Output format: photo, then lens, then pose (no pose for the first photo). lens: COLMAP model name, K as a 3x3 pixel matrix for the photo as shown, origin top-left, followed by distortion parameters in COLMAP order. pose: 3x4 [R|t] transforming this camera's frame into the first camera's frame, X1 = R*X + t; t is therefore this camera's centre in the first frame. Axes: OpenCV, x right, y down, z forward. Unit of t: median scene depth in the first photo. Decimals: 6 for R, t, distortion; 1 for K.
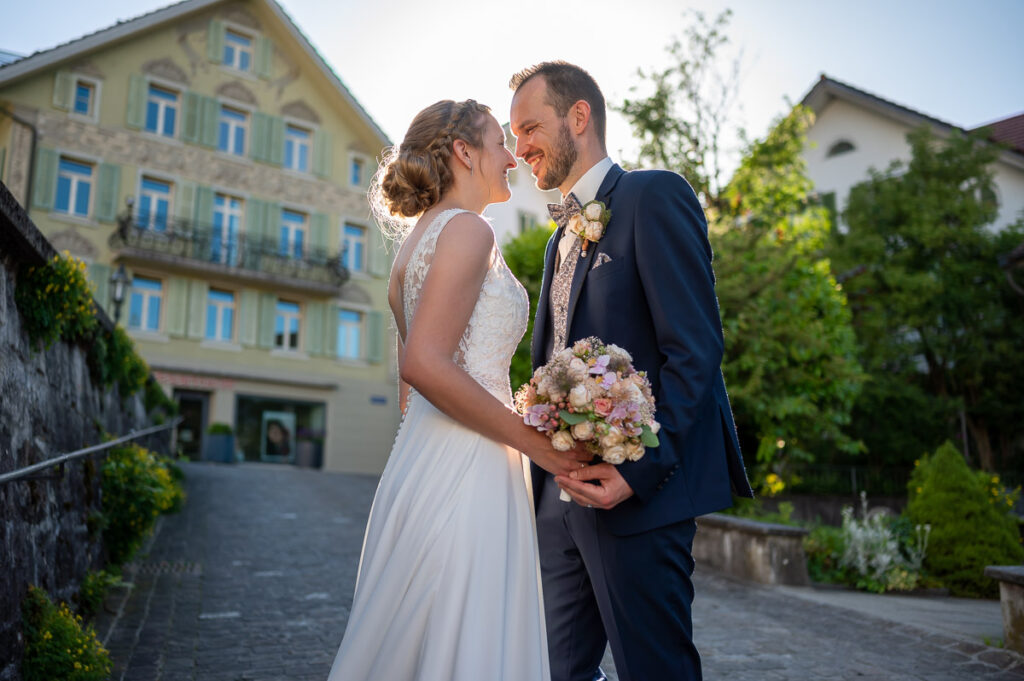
lens RADIAL K [[980.7, 0, 510.8], [0, 980.7, 337.0], [0, 0, 1]] dist [-0.000347, 0.001101]
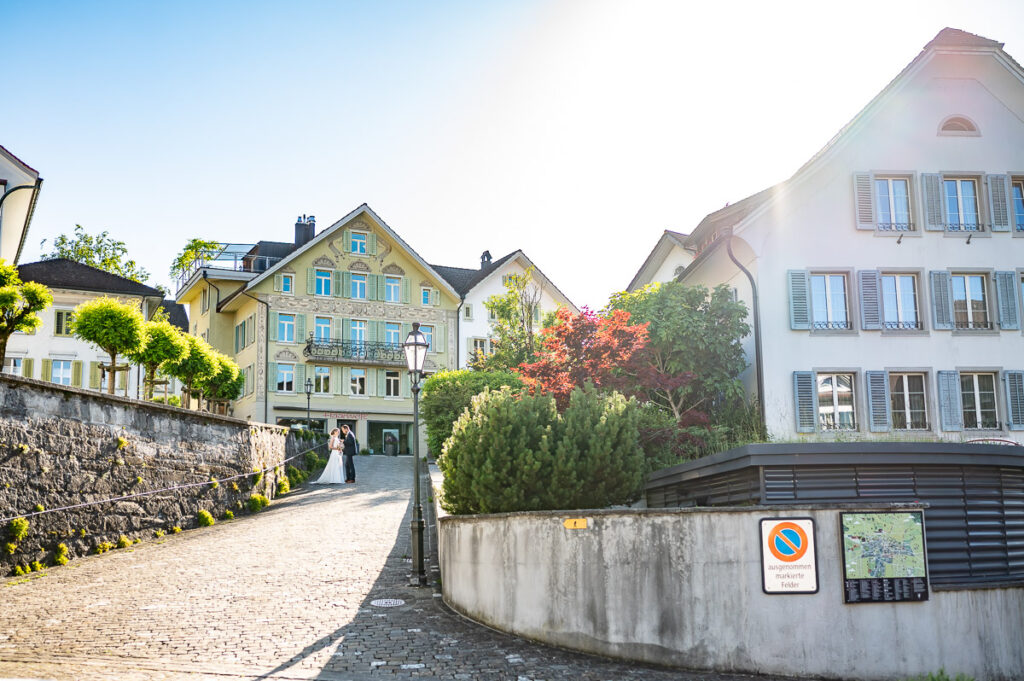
lens RADIAL K [[1058.1, 0, 511.6], [0, 1058.1, 369.0], [0, 0, 1]] dist [-0.003571, 0.001199]
pose [[0.978371, -0.052217, -0.200161, 0.694481], [0.062418, 0.997035, 0.044995, -0.196620], [0.197218, -0.056516, 0.978729, -1.644279]]
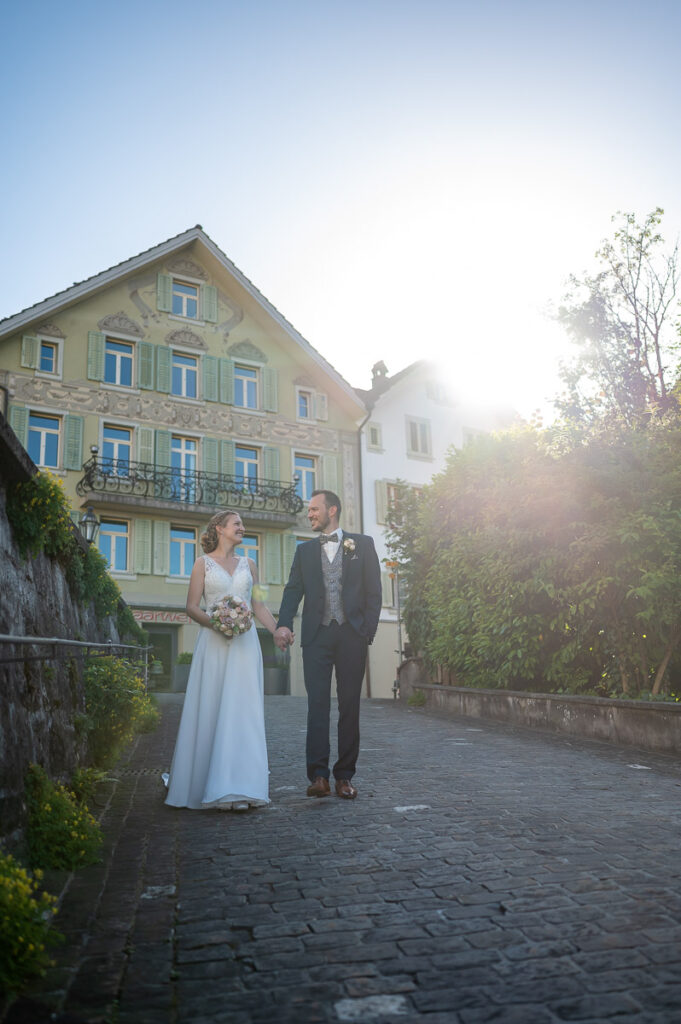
lens RADIAL K [[981.3, 0, 340.5], [0, 981.3, 512.0], [0, 0, 1]] dist [-0.003400, 0.006656]
pose [[0.989503, -0.071210, -0.125748, 0.004687], [0.064347, 0.996251, -0.057823, 0.010910], [0.129394, 0.049124, 0.990376, -0.016448]]
